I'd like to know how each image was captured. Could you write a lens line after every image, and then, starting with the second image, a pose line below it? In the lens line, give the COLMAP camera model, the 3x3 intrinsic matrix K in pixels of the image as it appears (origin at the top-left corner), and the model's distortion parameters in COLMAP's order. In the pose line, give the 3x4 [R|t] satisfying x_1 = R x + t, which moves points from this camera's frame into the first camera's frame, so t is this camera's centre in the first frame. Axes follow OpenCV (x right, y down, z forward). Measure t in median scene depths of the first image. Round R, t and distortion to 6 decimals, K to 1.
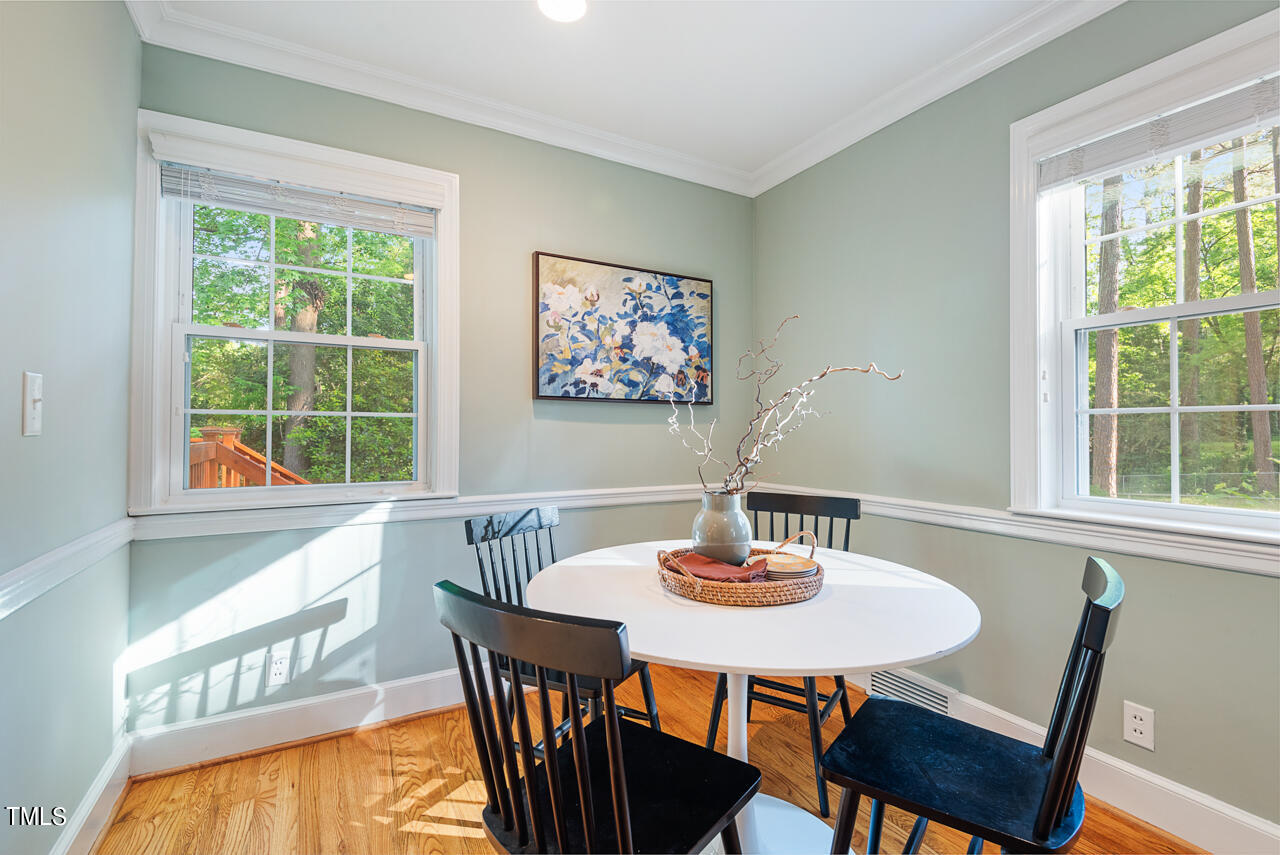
lens RADIAL K [[578.9, 0, 651.4], [0, 578.9, 427.4], [0, 0, 1]] dist [0.022920, -0.014402]
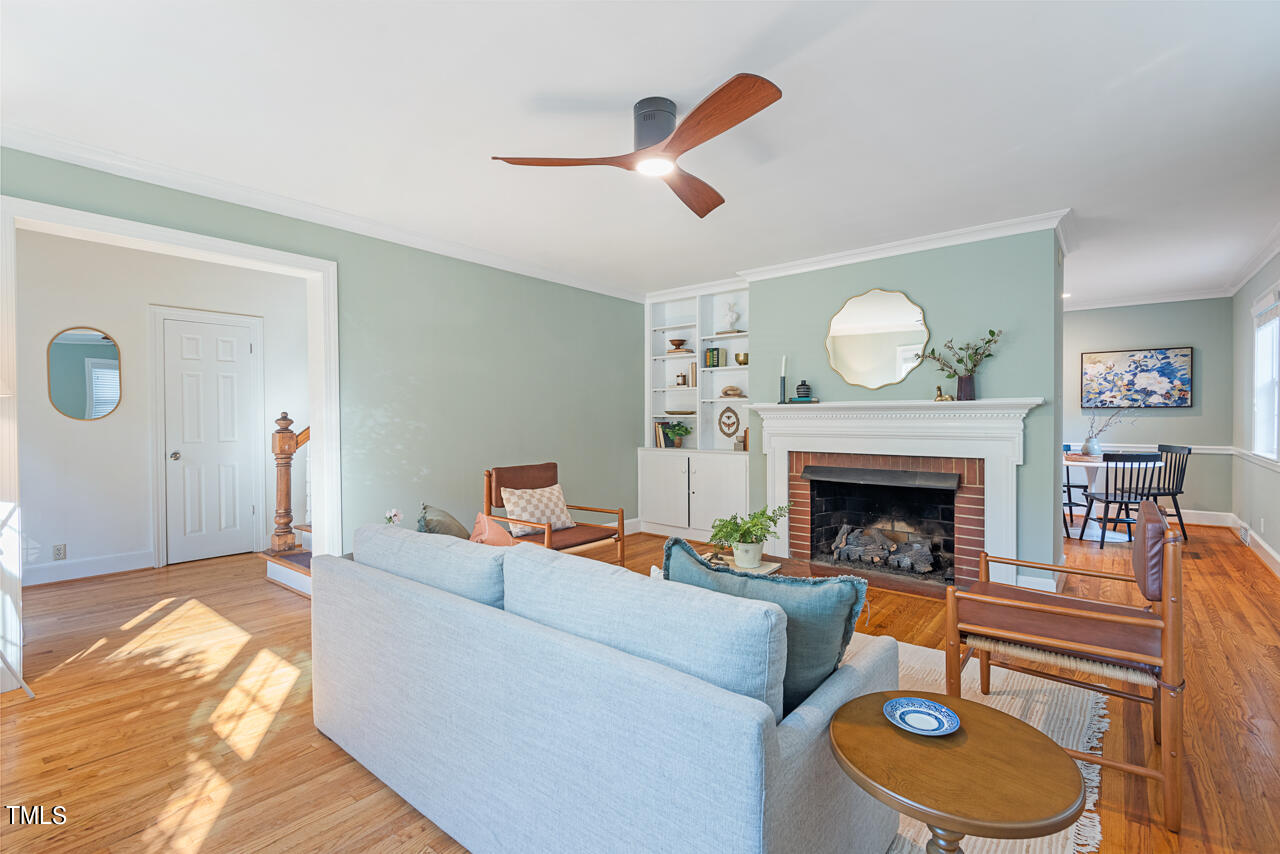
lens RADIAL K [[578.9, 0, 646.0], [0, 578.9, 422.3], [0, 0, 1]] dist [0.022920, -0.014402]
pose [[0.349926, 0.008854, -0.936735, 1.478423], [0.010371, 0.999857, 0.013324, -0.036776], [0.936720, -0.014378, 0.349784, -1.665216]]
